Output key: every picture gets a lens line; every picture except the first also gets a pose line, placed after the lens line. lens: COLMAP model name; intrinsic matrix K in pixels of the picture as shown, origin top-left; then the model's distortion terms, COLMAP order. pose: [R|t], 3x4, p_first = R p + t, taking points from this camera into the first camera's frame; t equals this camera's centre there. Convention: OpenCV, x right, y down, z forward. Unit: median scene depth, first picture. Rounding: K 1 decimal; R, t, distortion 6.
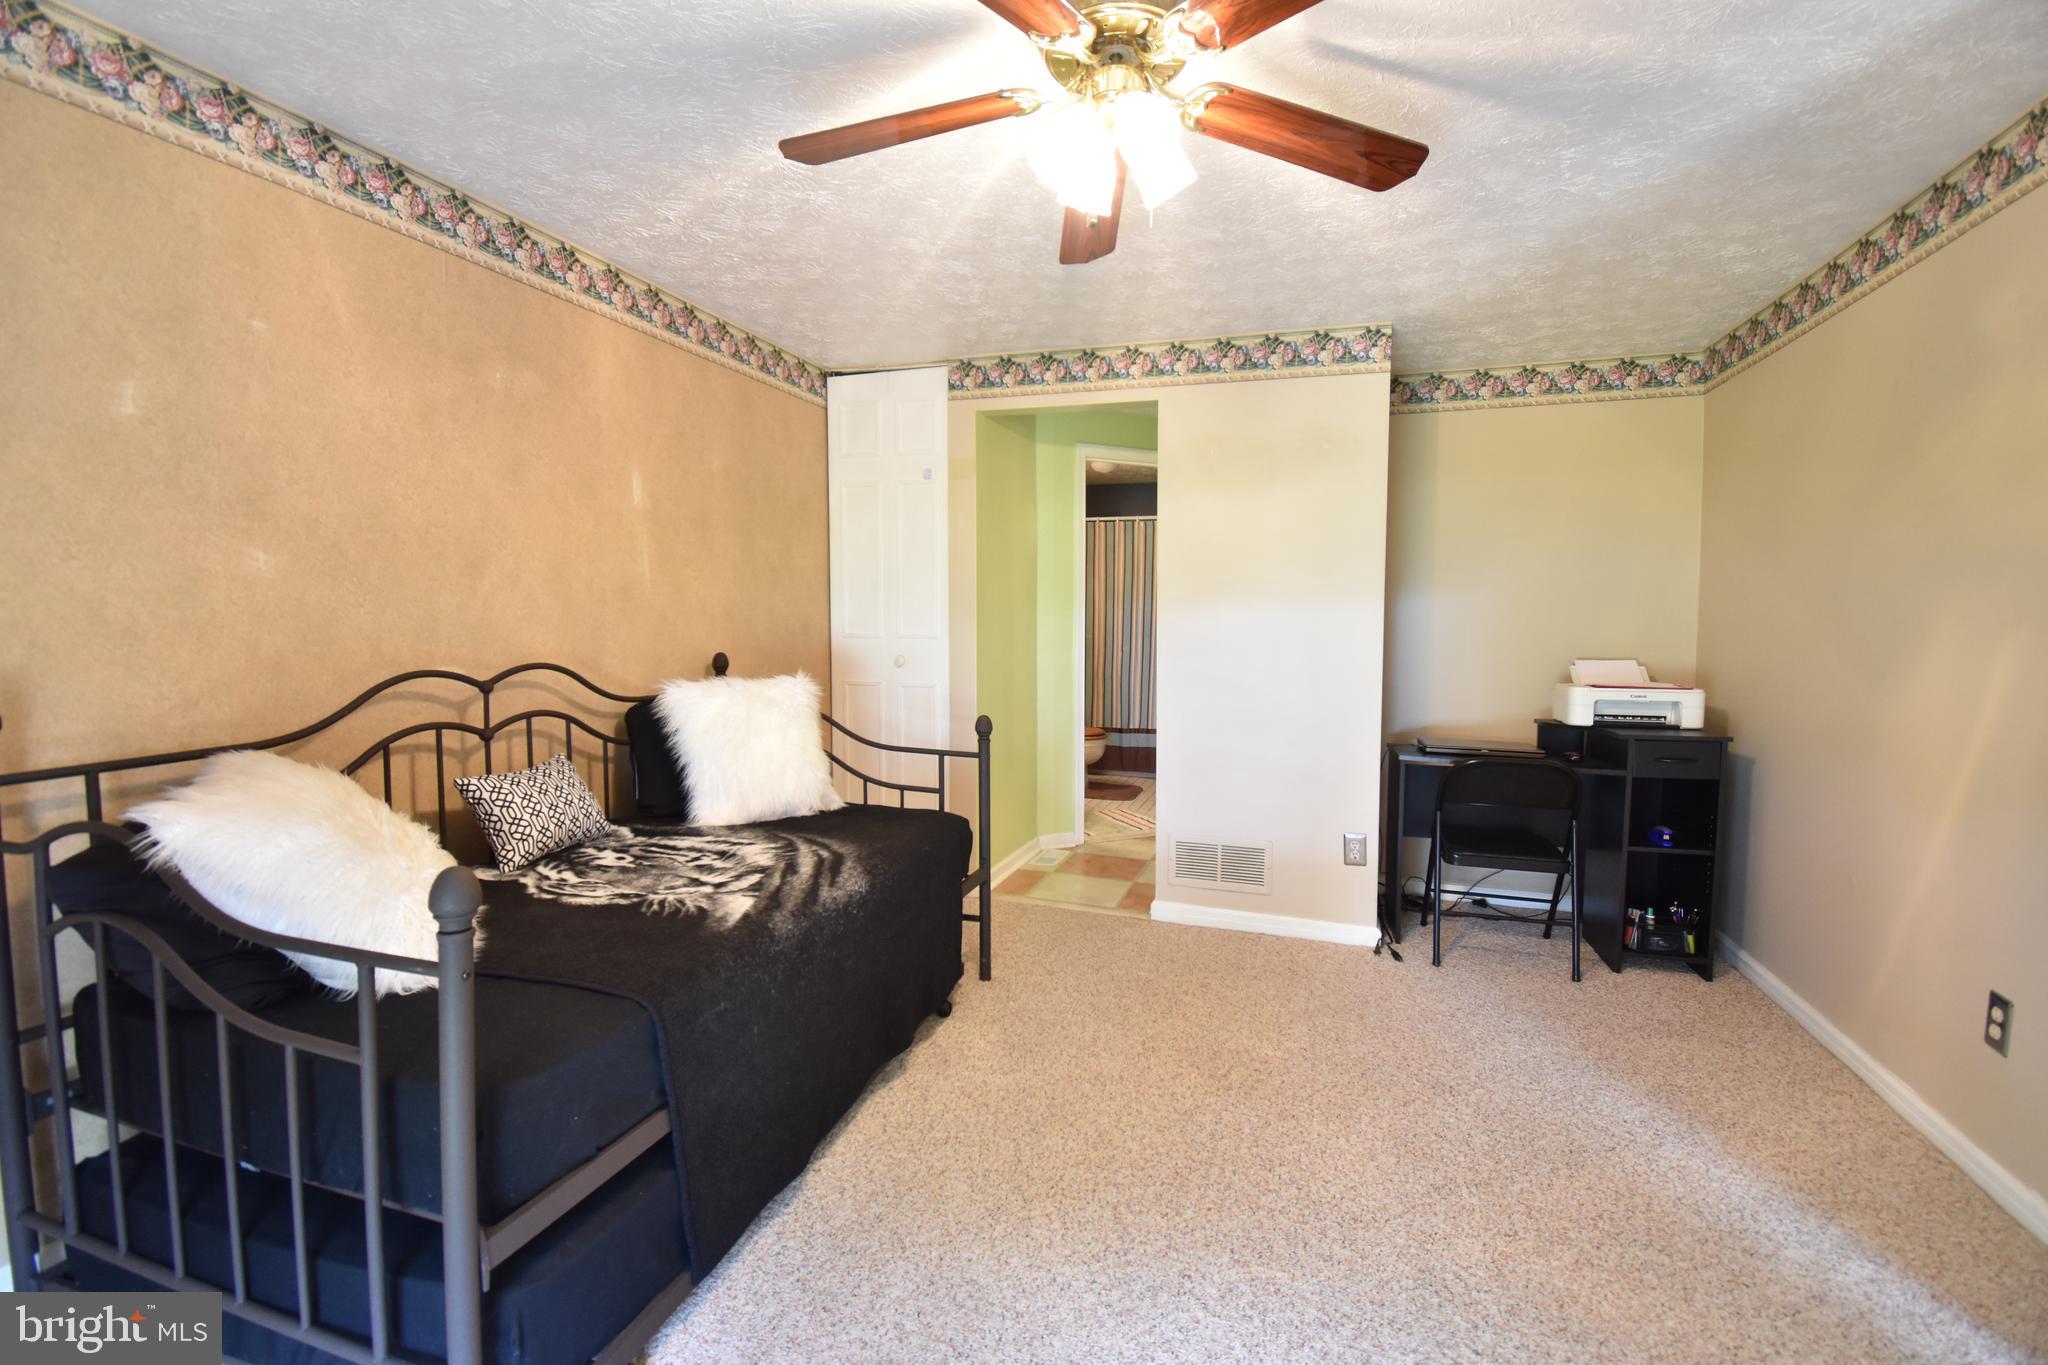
lens RADIAL K [[906.8, 0, 1026.5], [0, 906.8, 680.6], [0, 0, 1]] dist [-0.007787, -0.004389]
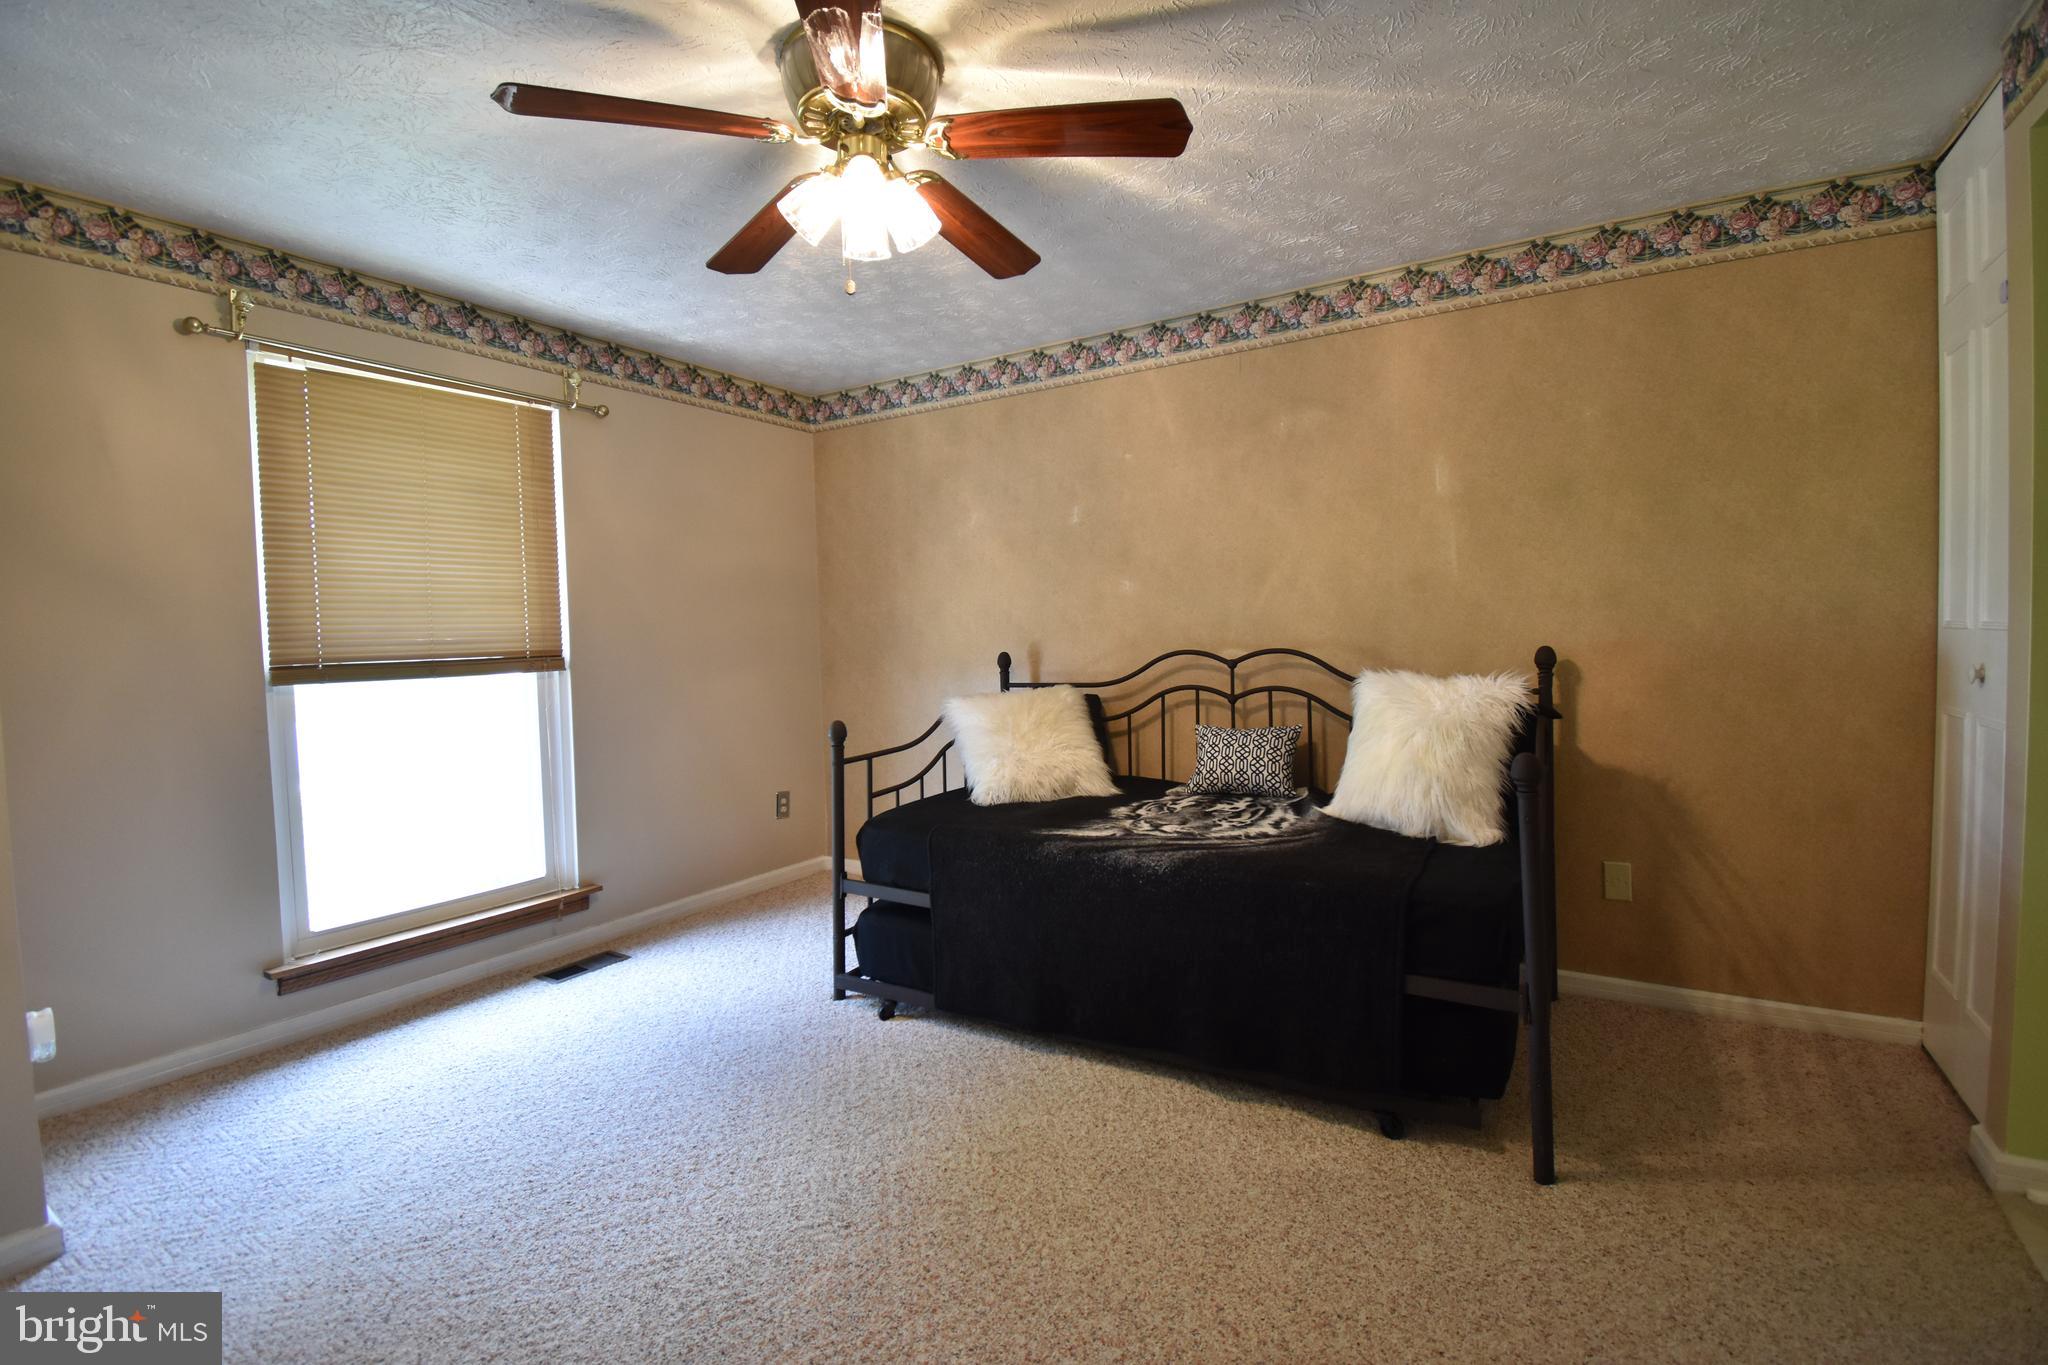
lens RADIAL K [[906.8, 0, 1029.2], [0, 906.8, 682.4], [0, 0, 1]] dist [-0.007787, -0.004389]
pose [[-0.241100, 0.065014, -0.968320, 0.773707], [-0.042241, 0.996105, 0.077397, -0.055764], [0.969581, 0.059563, -0.237415, 0.978370]]
